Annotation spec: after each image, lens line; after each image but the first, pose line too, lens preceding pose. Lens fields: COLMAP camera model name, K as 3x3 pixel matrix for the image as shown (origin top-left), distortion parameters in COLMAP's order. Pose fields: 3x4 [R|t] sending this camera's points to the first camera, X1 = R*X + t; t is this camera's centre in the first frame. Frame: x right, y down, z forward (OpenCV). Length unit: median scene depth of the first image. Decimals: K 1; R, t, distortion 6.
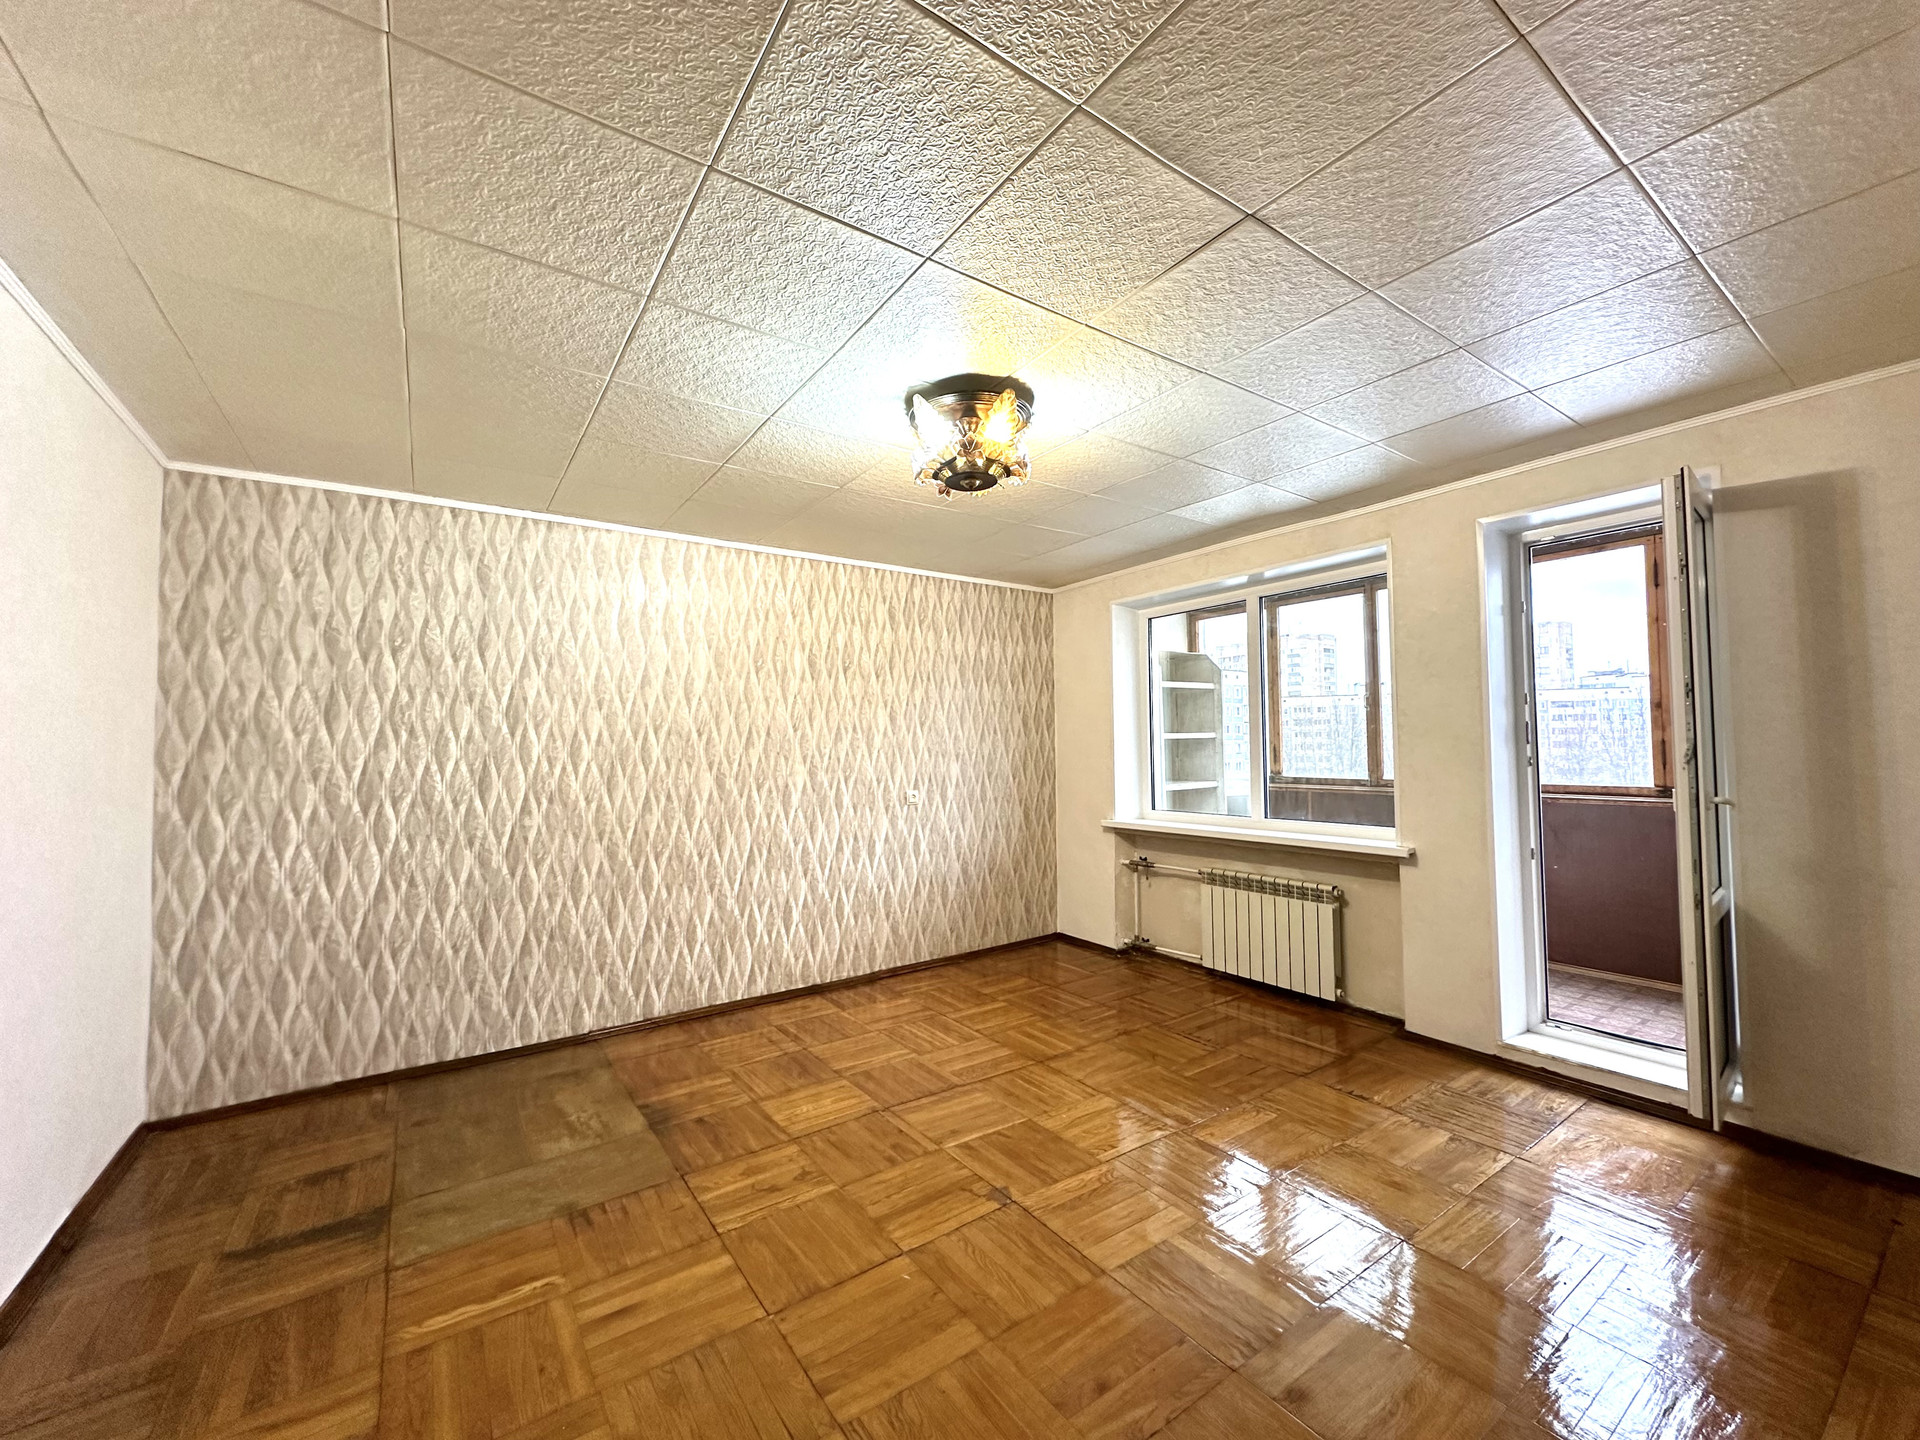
lens RADIAL K [[771.3, 0, 964.5], [0, 771.3, 715.9], [0, 0, 1]] dist [-0.000372, 0.000632]
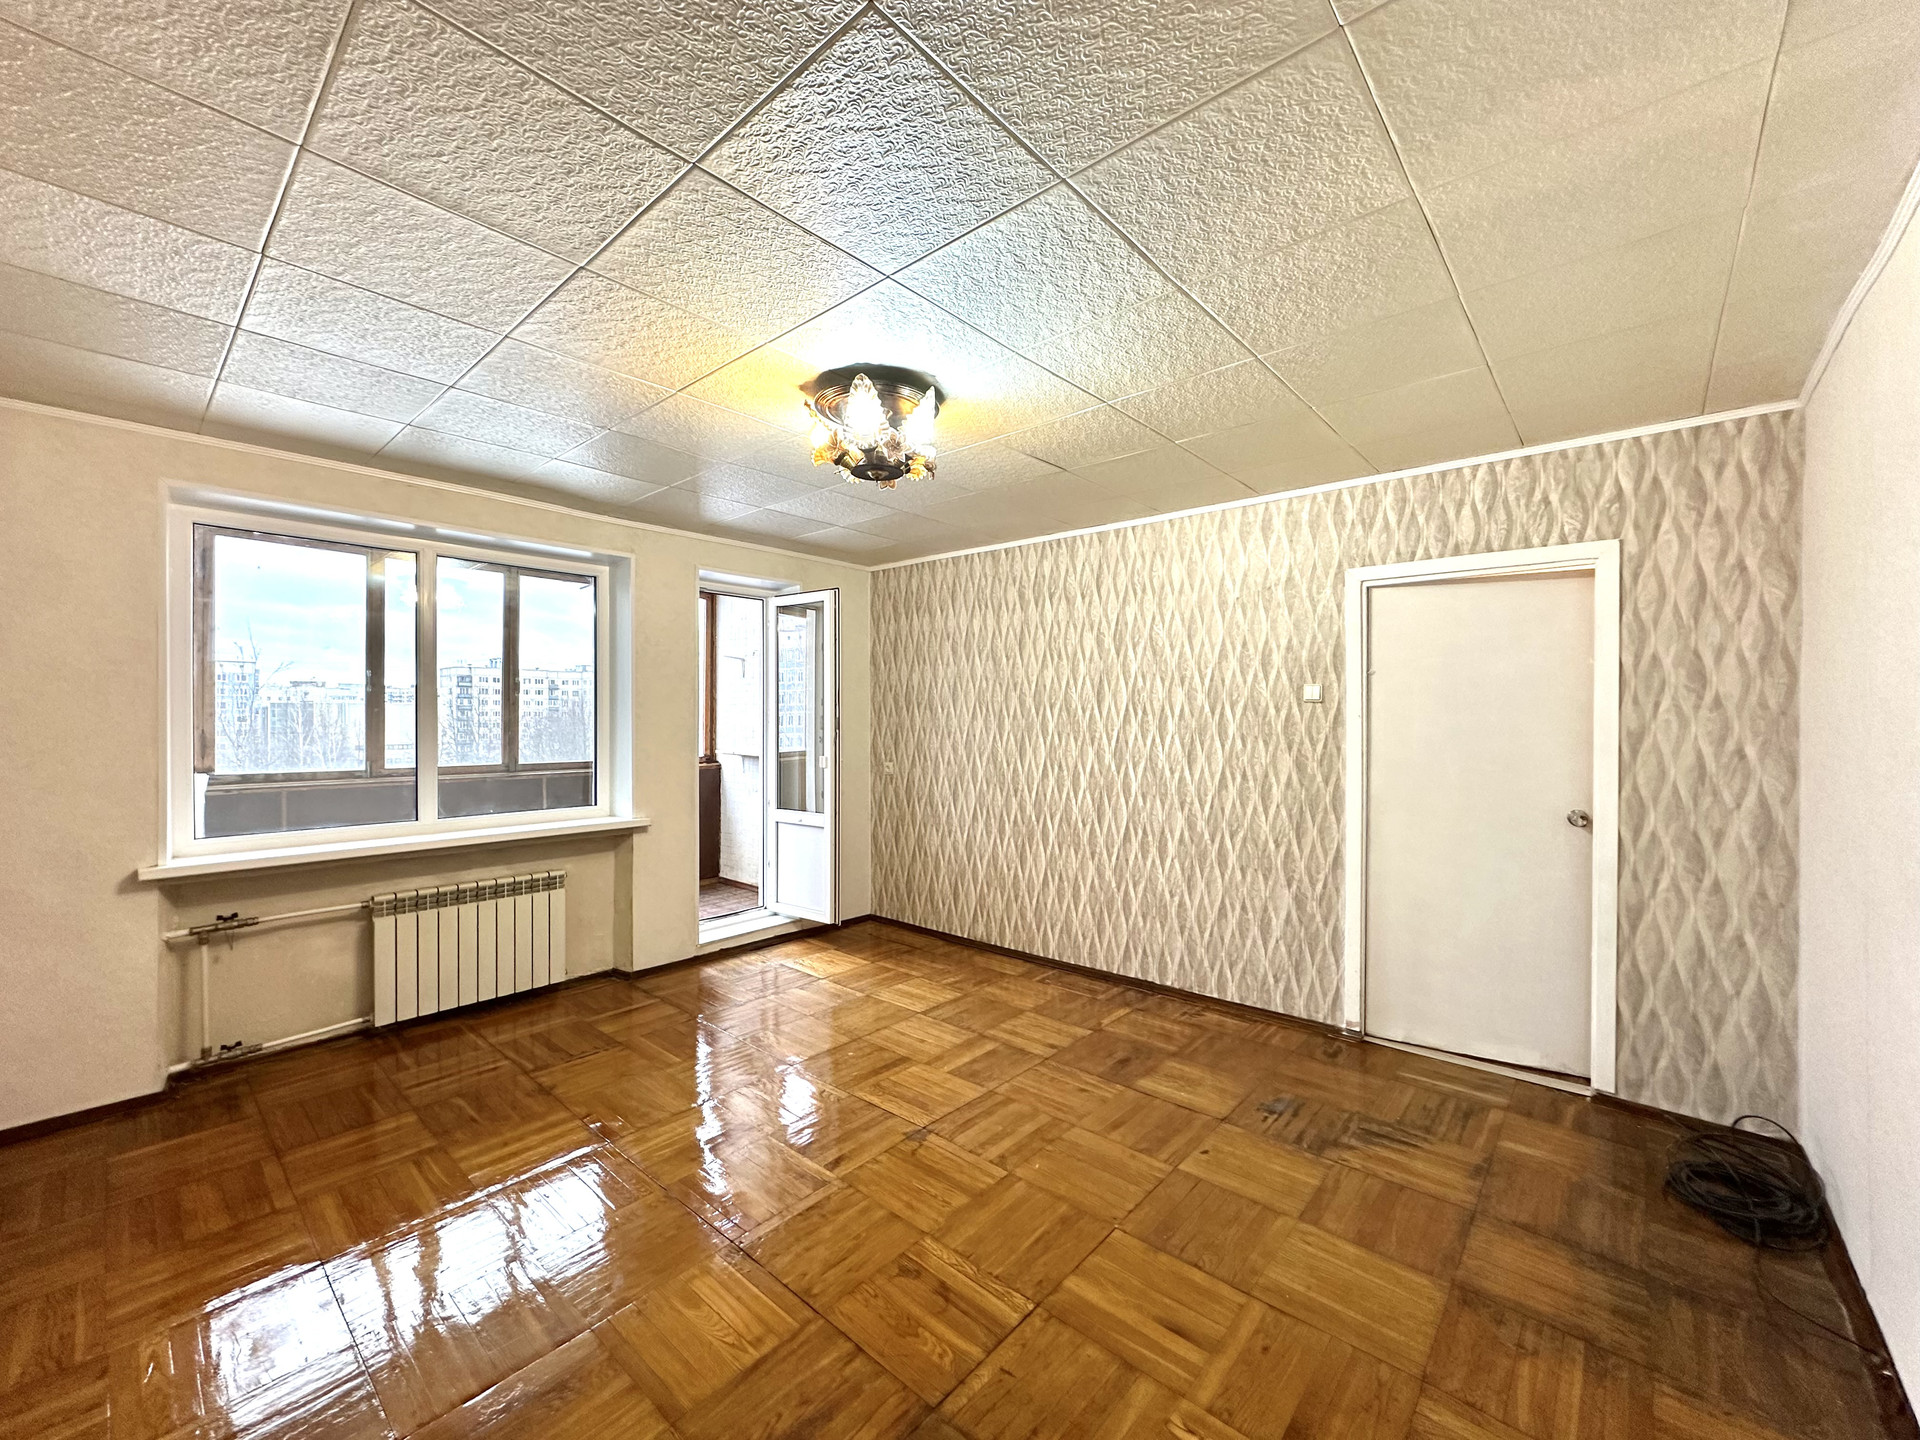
lens RADIAL K [[771.3, 0, 951.6], [0, 771.3, 719.5], [0, 0, 1]] dist [-0.000372, 0.000632]
pose [[-0.235293, 0.006474, 0.971903, -0.663272], [-0.041881, 0.998981, -0.016793, 0.016241], [-0.971022, -0.044656, -0.234782, 0.767439]]
